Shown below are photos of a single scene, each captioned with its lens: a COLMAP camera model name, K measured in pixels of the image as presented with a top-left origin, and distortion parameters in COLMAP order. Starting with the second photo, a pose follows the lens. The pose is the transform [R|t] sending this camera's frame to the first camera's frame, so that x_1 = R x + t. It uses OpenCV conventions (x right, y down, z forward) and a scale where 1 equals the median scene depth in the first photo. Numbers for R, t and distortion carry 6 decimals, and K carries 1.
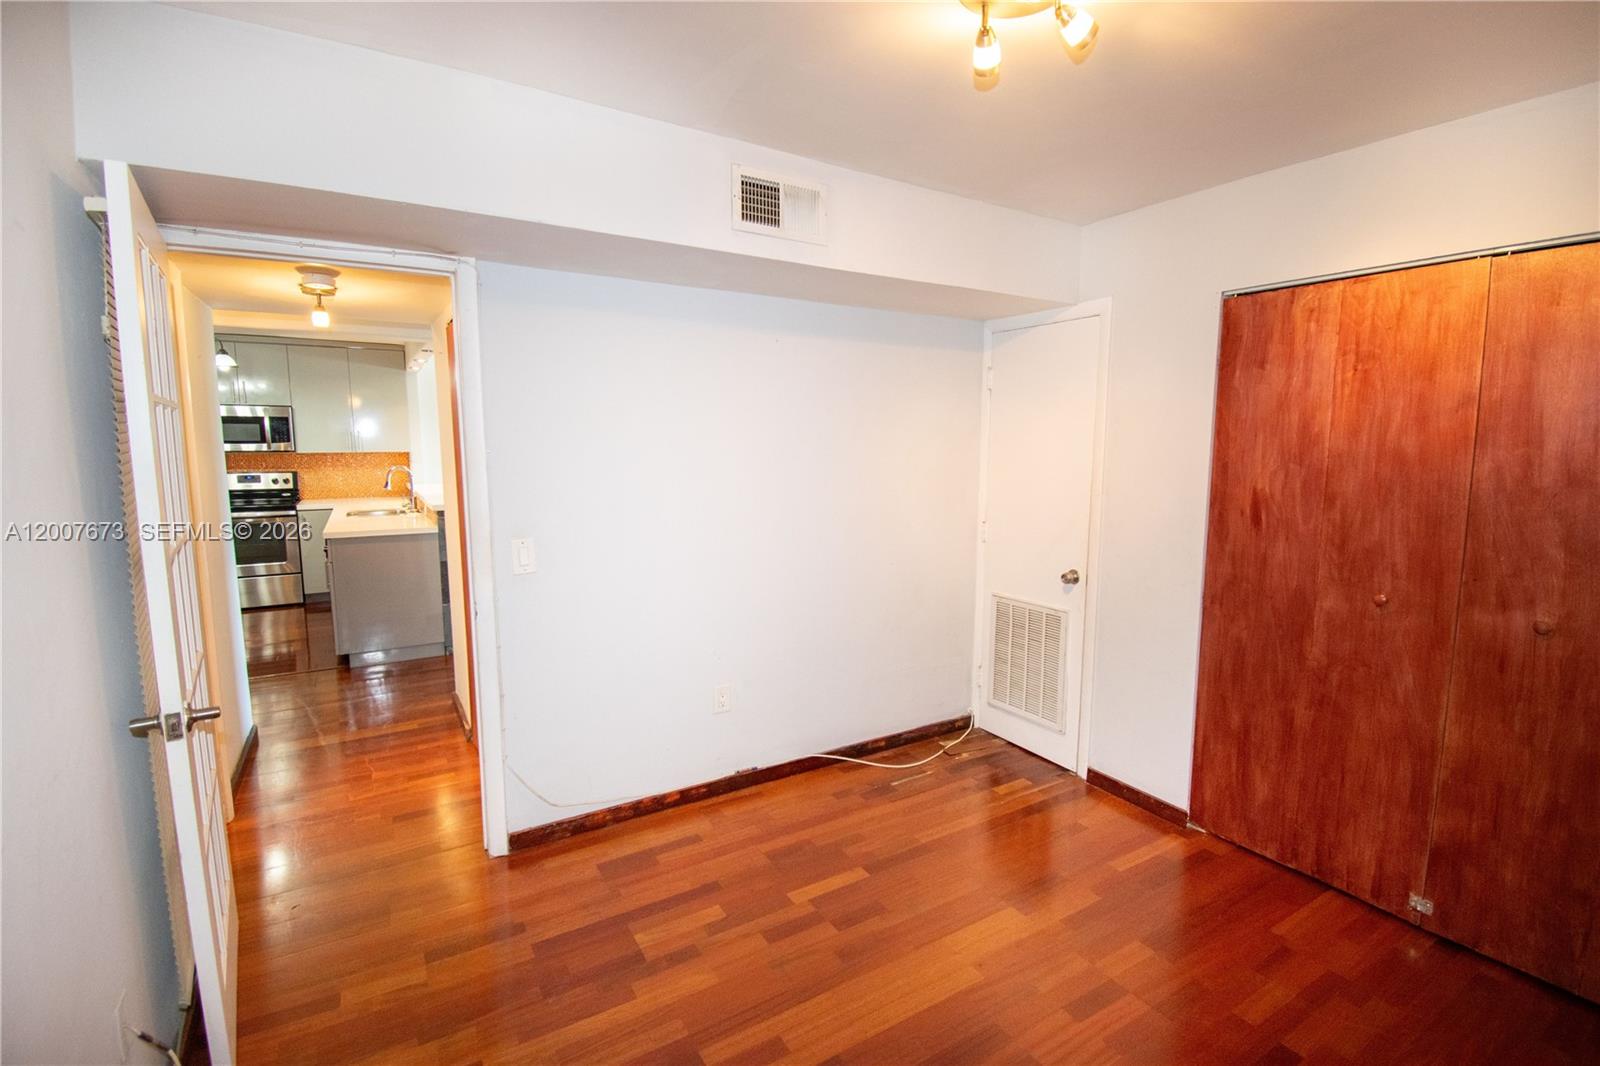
lens RADIAL K [[708.6, 0, 811.0], [0, 708.6, 527.3], [0, 0, 1]] dist [0.019458, -0.026055]
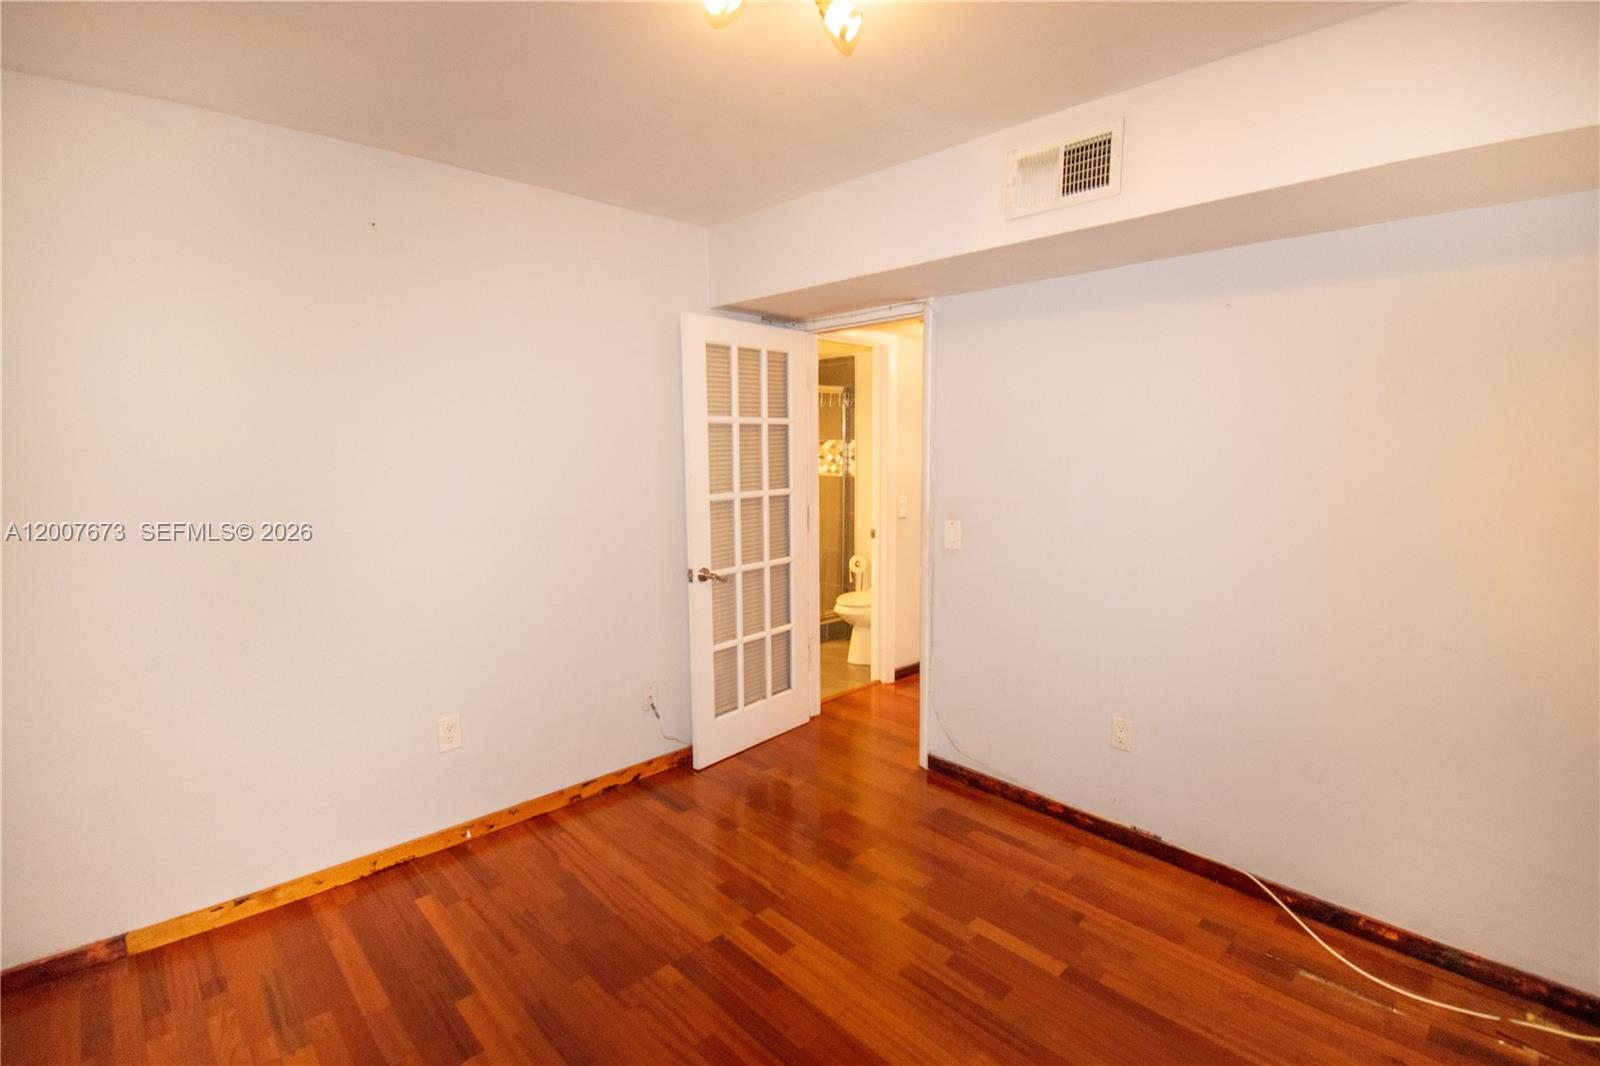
lens RADIAL K [[708.6, 0, 811.0], [0, 708.6, 527.3], [0, 0, 1]] dist [0.019458, -0.026055]
pose [[0.238482, 0.112177, -0.964646, 0.653987], [-0.110852, 0.989958, 0.087716, -0.047784], [0.964800, 0.086015, 0.248522, 0.432318]]
